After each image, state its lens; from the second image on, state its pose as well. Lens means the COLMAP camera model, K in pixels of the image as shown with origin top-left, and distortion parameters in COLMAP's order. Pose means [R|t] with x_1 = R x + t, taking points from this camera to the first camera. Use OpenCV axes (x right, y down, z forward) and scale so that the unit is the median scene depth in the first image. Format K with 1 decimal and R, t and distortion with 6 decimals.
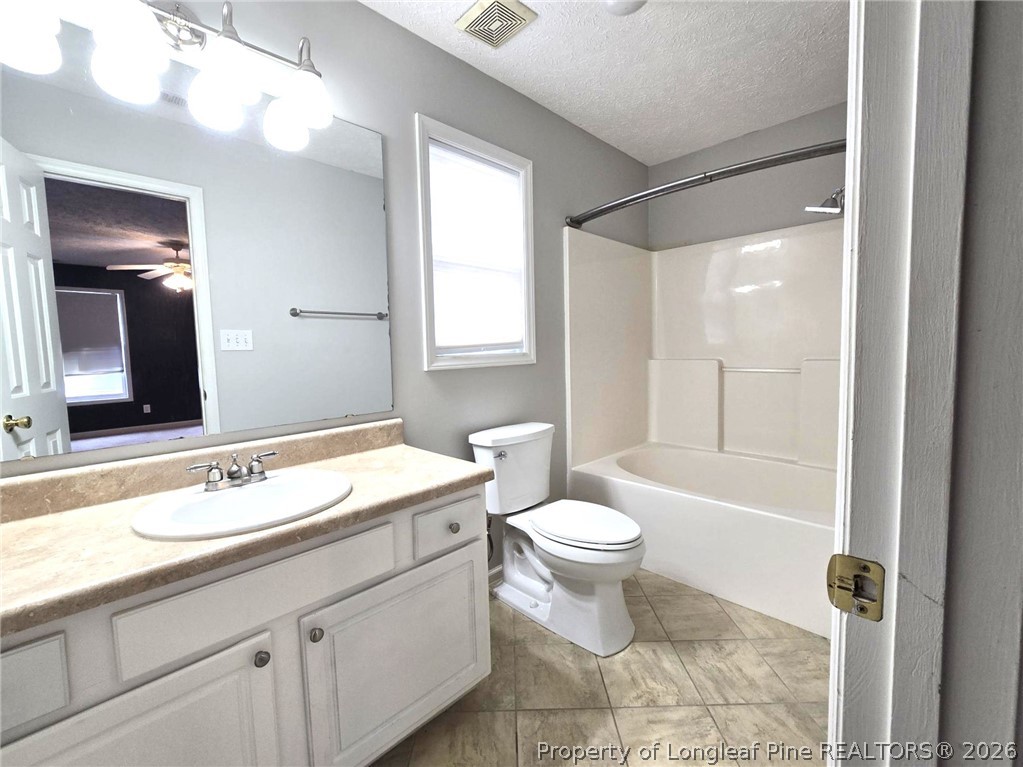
lens RADIAL K [[428.9, 0, 484.3], [0, 428.9, 379.1], [0, 0, 1]] dist [-0.000631, -0.000313]
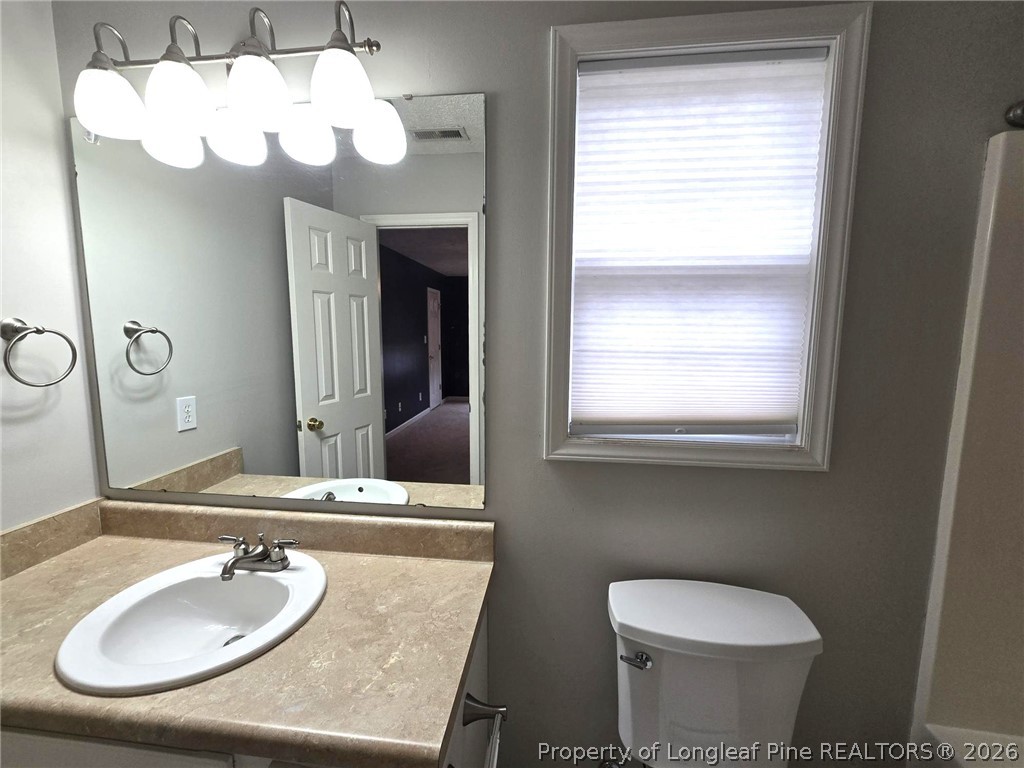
lens RADIAL K [[414.1, 0, 523.2], [0, 414.1, 380.7], [0, 0, 1]] dist [-0.001937, -0.000303]
pose [[0.649226, 0.117251, -0.751504, 0.286992], [-0.072227, 0.993085, 0.092545, -0.188409], [0.757159, -0.005804, 0.653205, 0.583674]]
